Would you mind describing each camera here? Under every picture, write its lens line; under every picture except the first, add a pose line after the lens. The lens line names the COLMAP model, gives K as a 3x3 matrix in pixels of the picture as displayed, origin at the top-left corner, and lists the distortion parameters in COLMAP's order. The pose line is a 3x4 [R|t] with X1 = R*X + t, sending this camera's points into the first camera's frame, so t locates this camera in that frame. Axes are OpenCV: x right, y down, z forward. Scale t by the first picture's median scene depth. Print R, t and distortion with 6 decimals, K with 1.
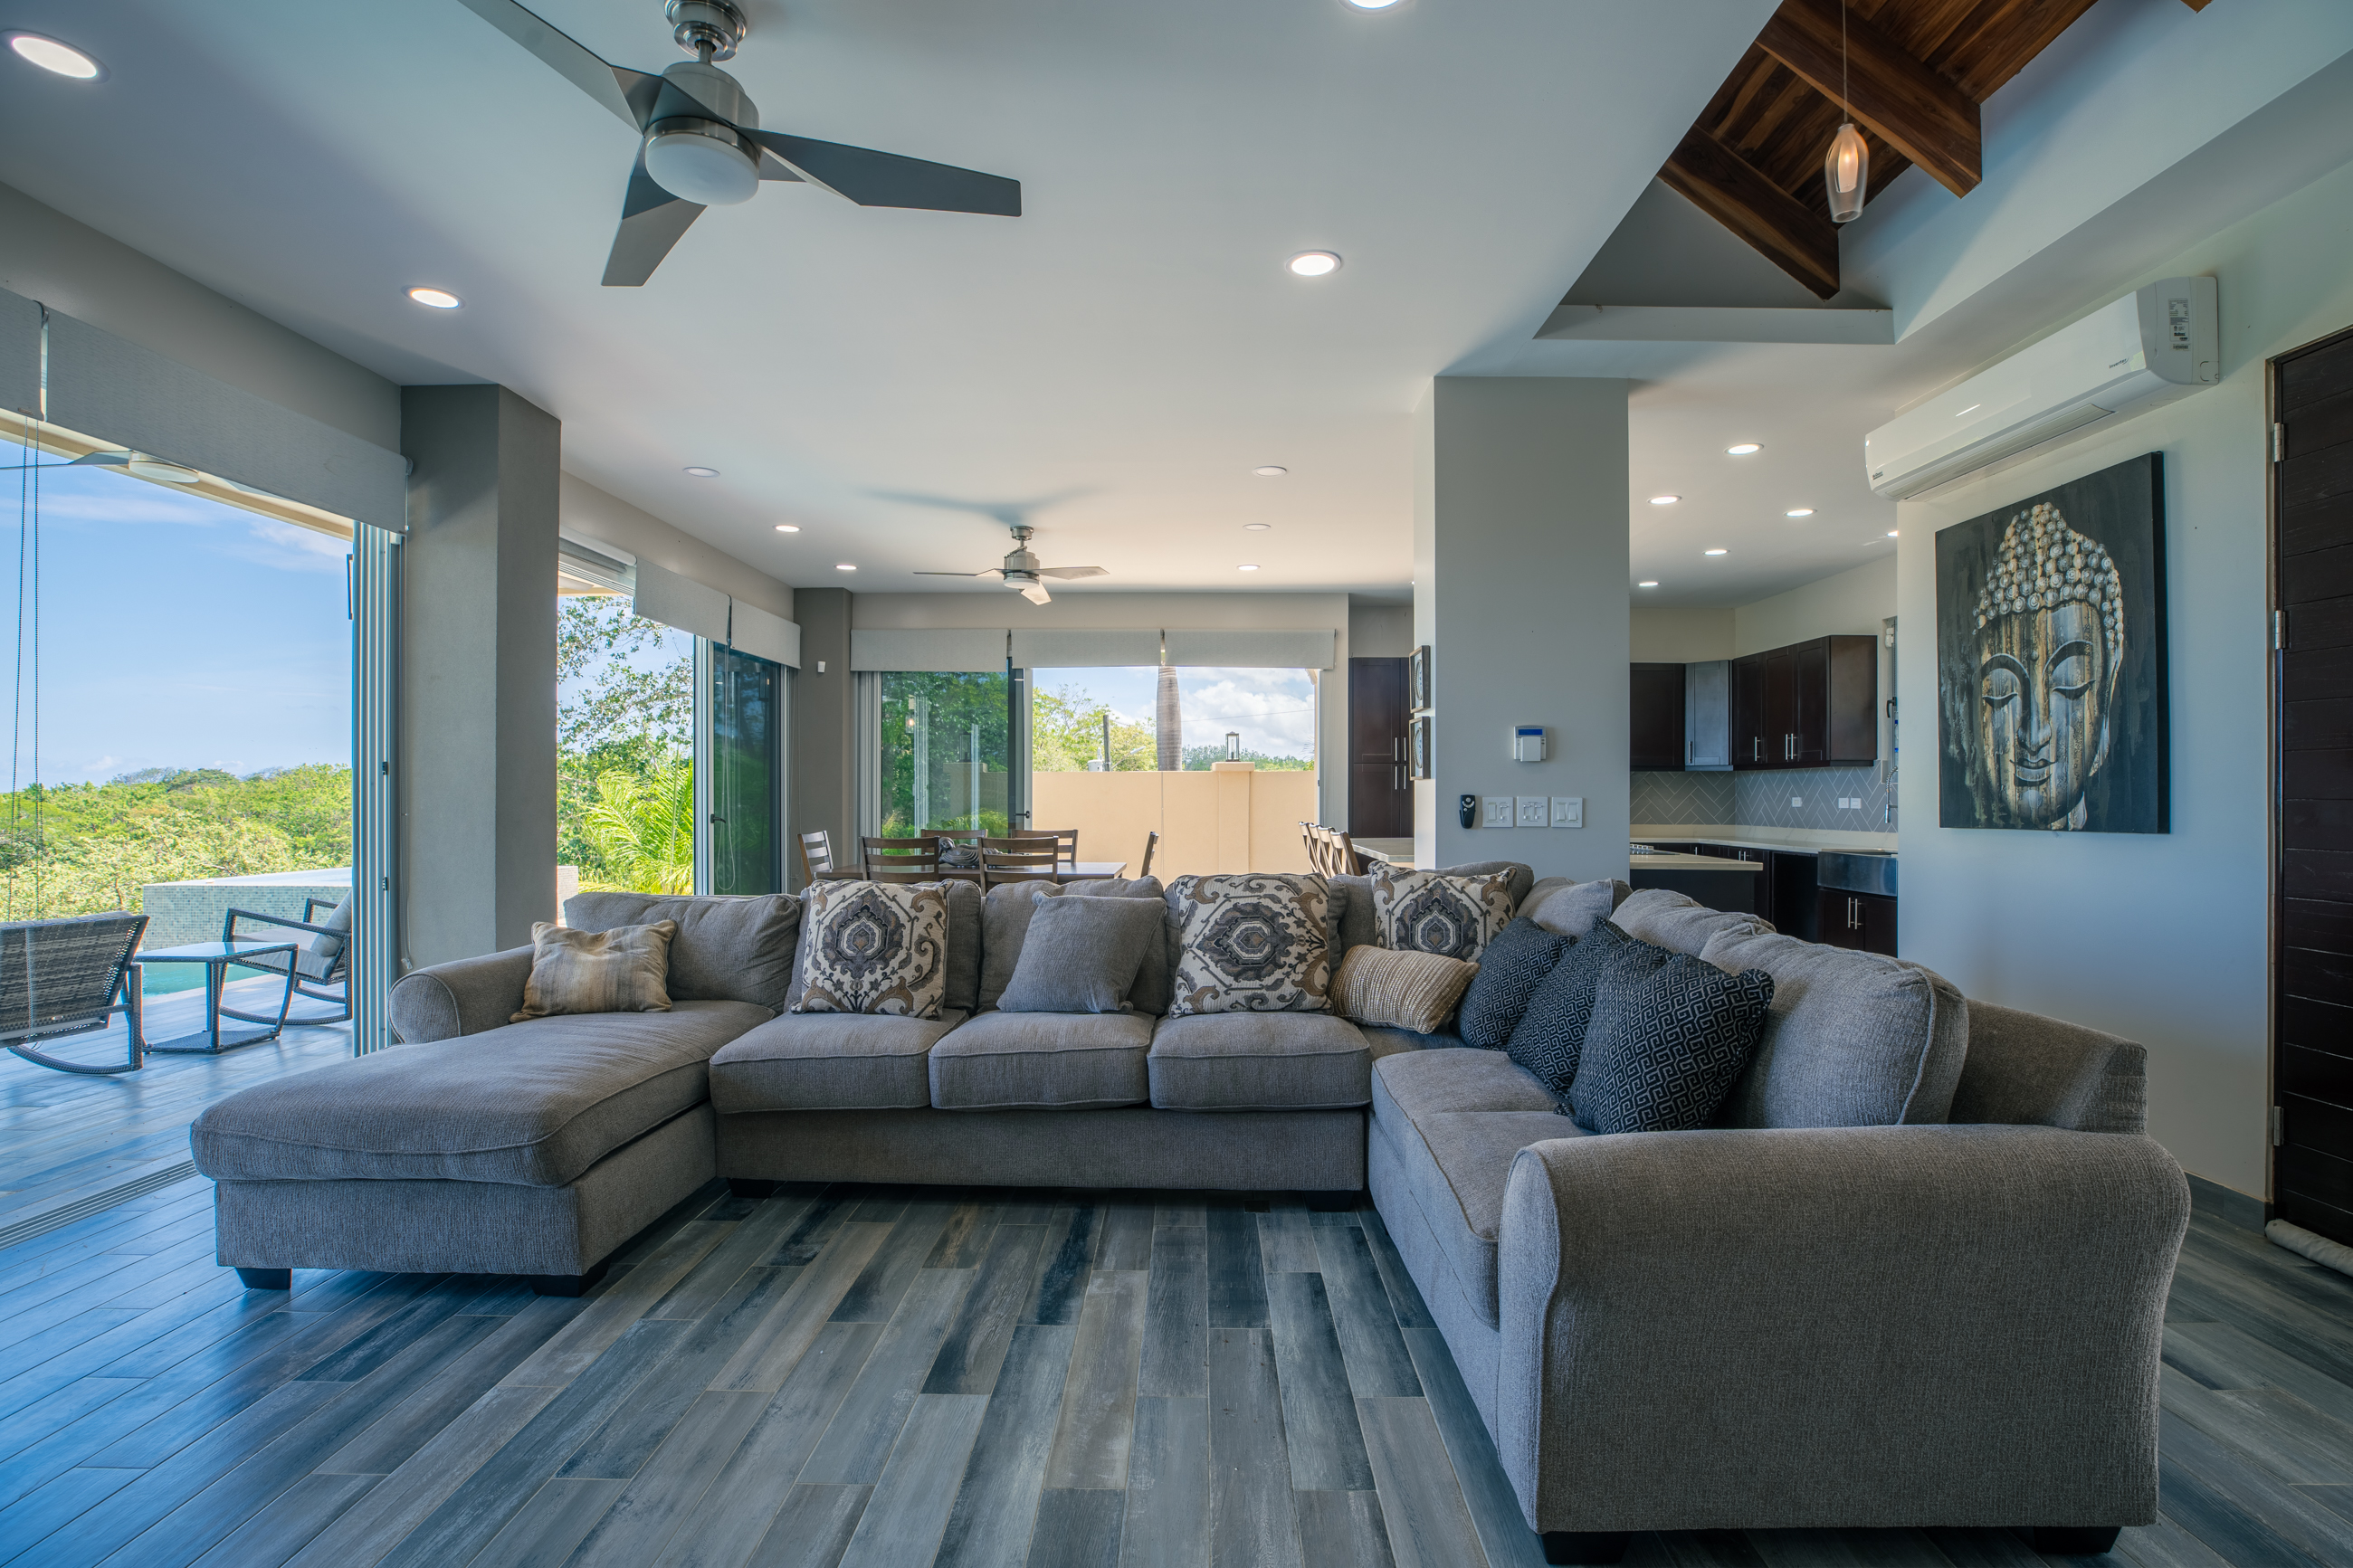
lens RADIAL K [[1088.3, 0, 1193.2], [0, 1088.3, 790.8], [0, 0, 1]] dist [-0.043644, 0.013872]
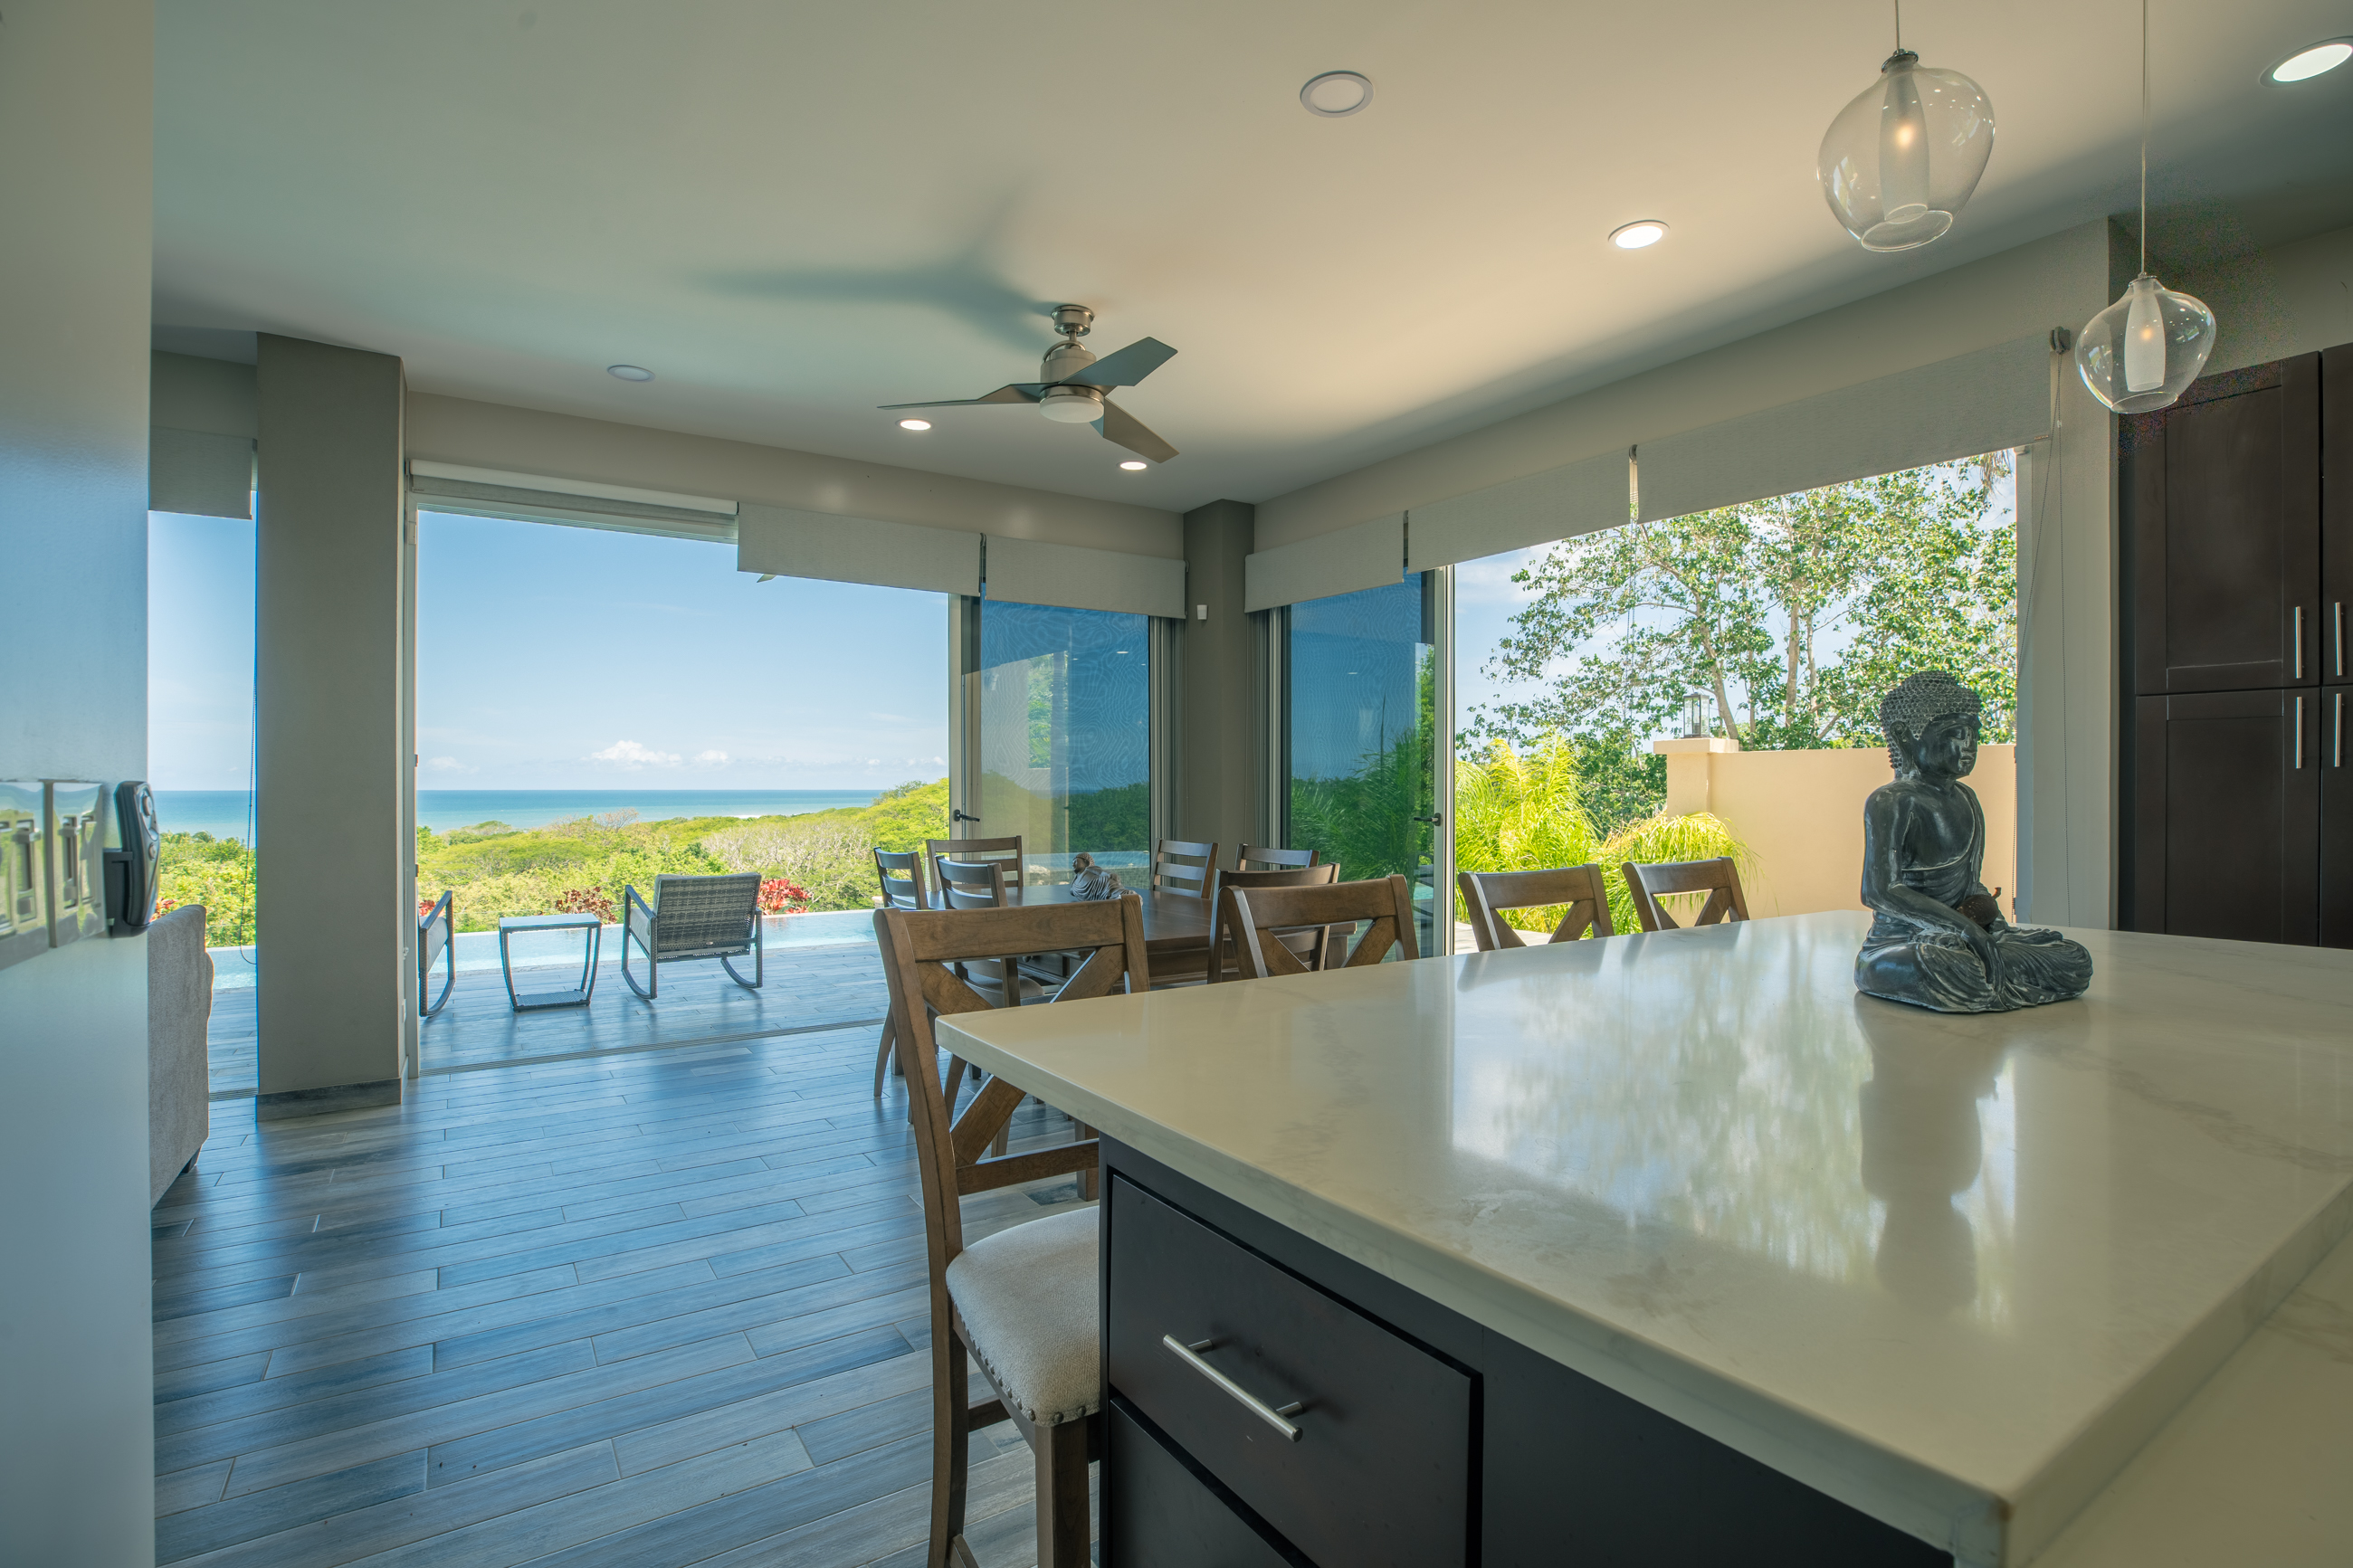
lens RADIAL K [[1088.3, 0, 1193.2], [0, 1088.3, 790.8], [0, 0, 1]] dist [-0.043644, 0.013872]
pose [[0.564433, 0.003040, -0.825474, 0.636908], [0.001731, 0.999987, 0.004866, 0.007715], [0.825477, -0.004176, 0.564420, 1.374287]]
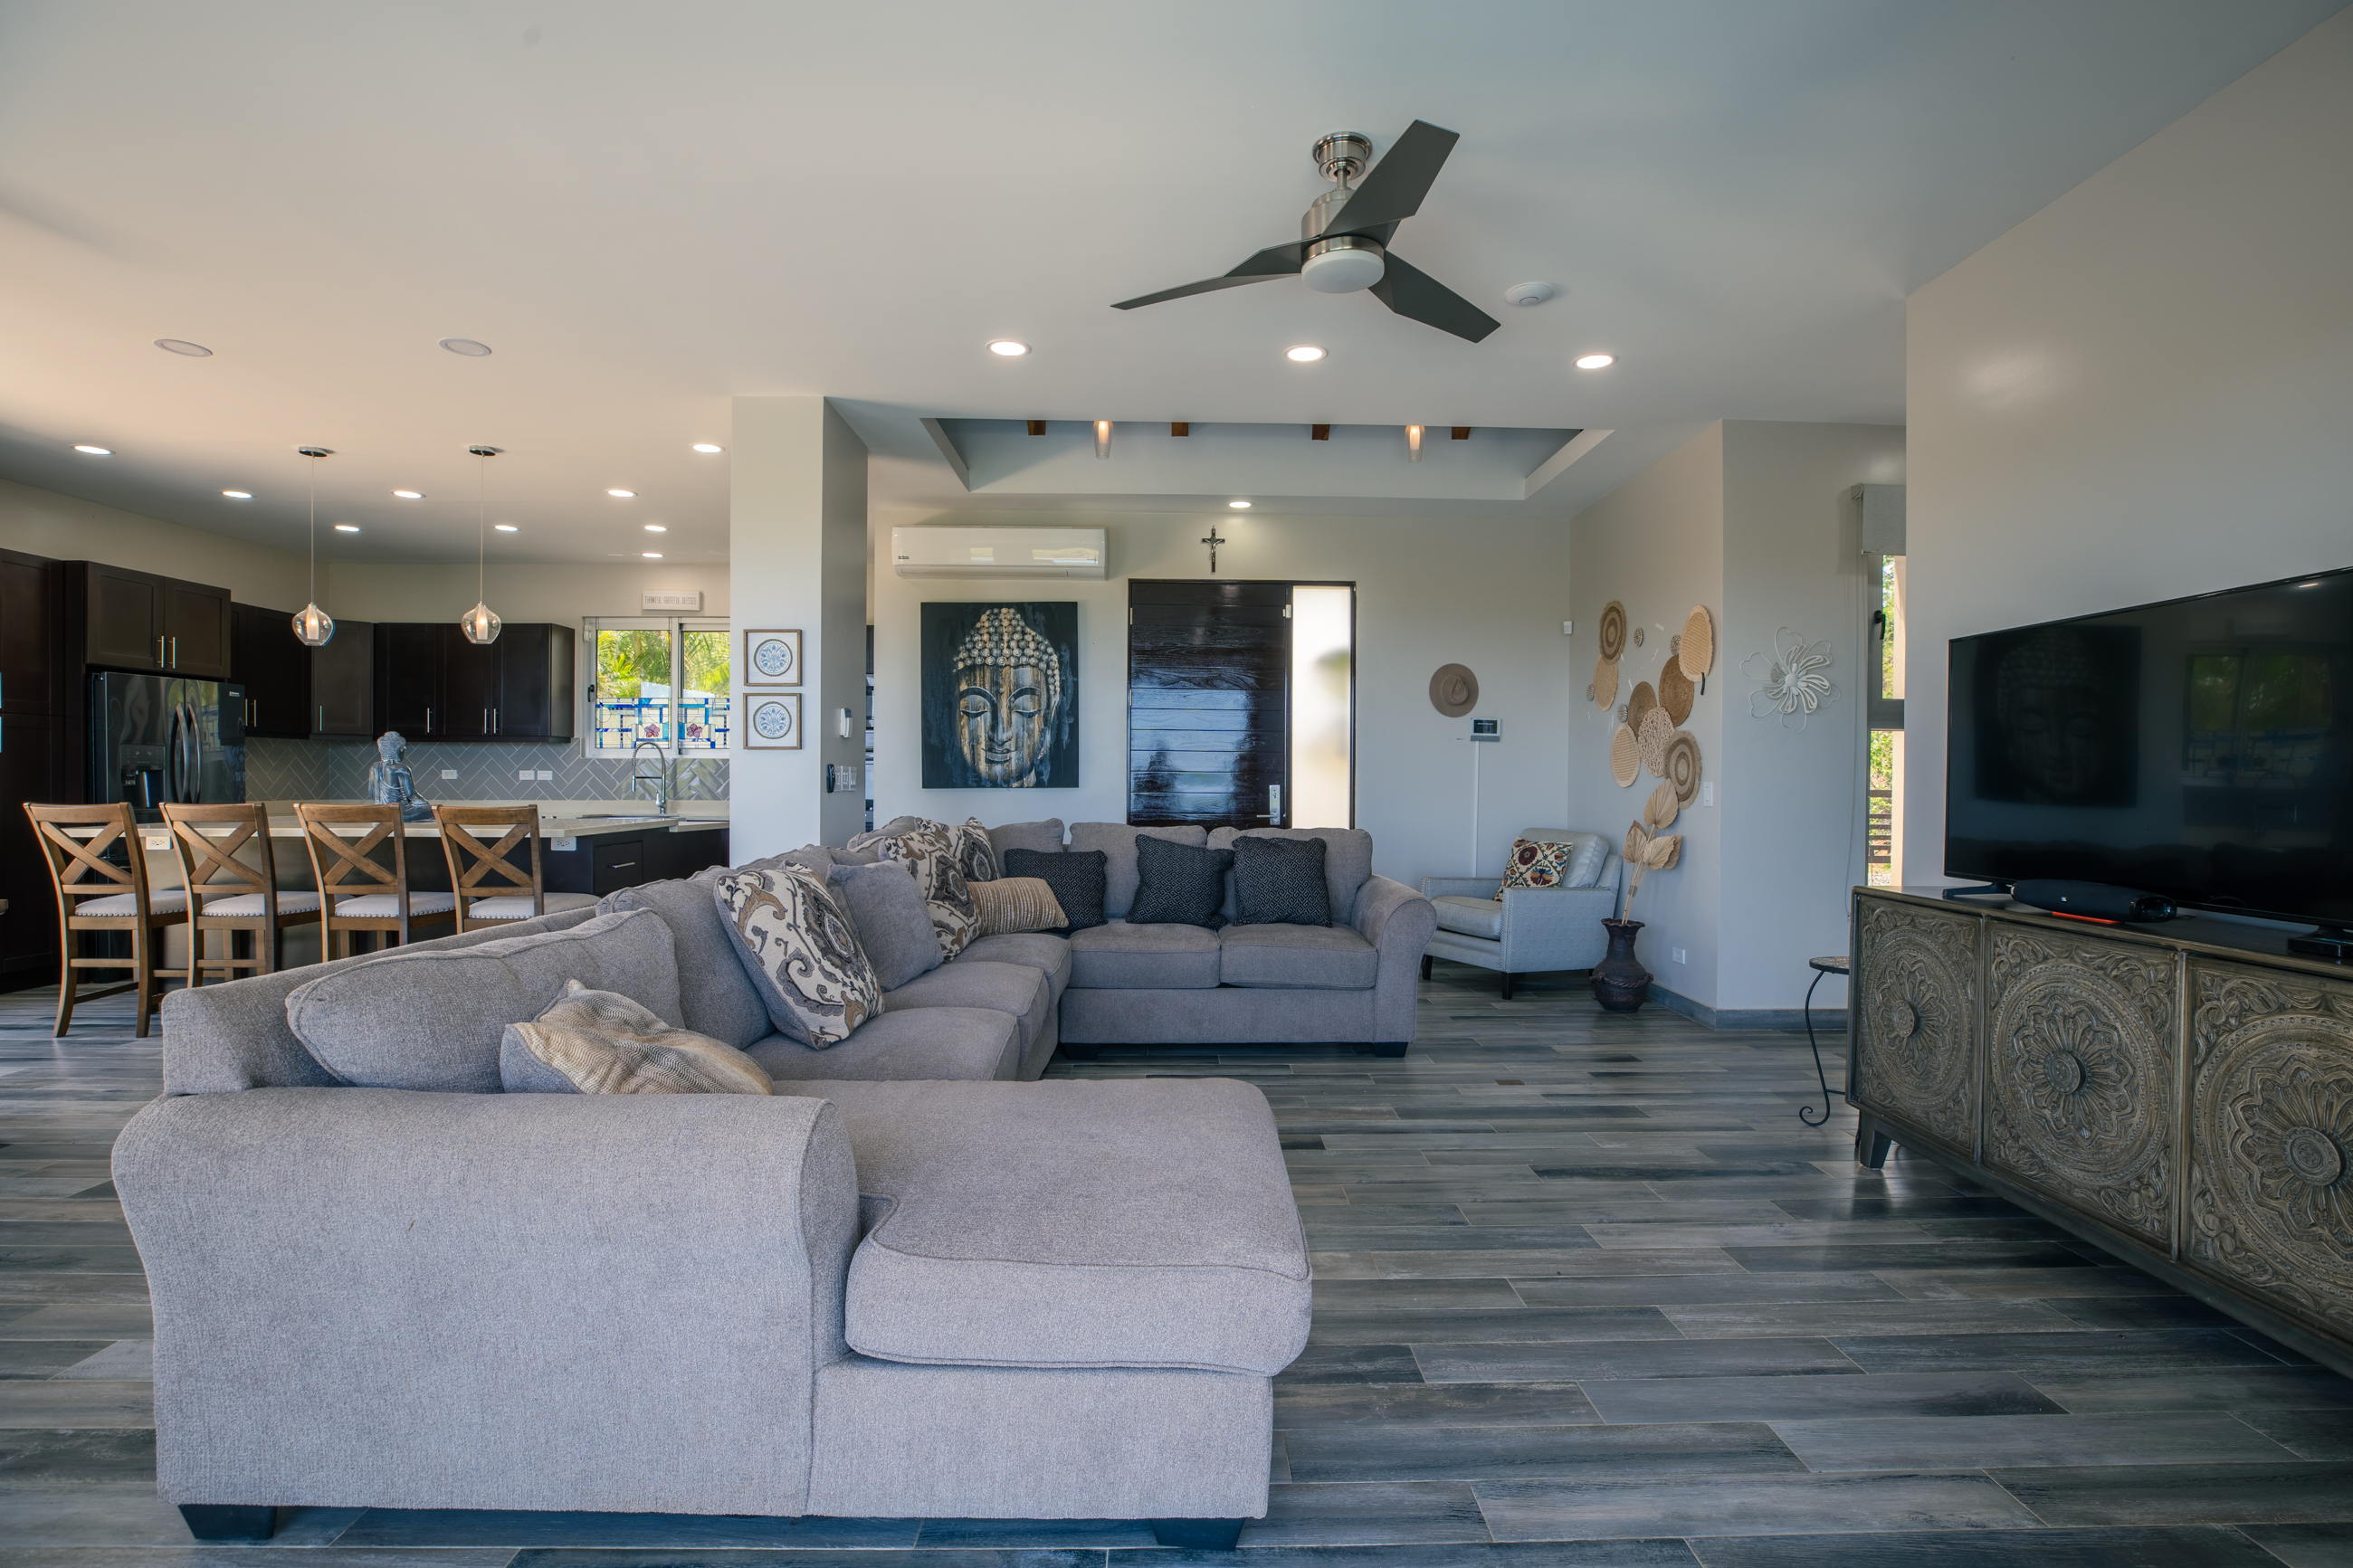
lens RADIAL K [[1088.3, 0, 1193.2], [0, 1088.3, 790.8], [0, 0, 1]] dist [-0.043644, 0.013872]
pose [[-0.033925, -0.012658, 0.999344, -1.119135], [-0.008623, 0.999886, 0.012372, 0.017153], [-0.999387, -0.008197, -0.034031, 0.776978]]
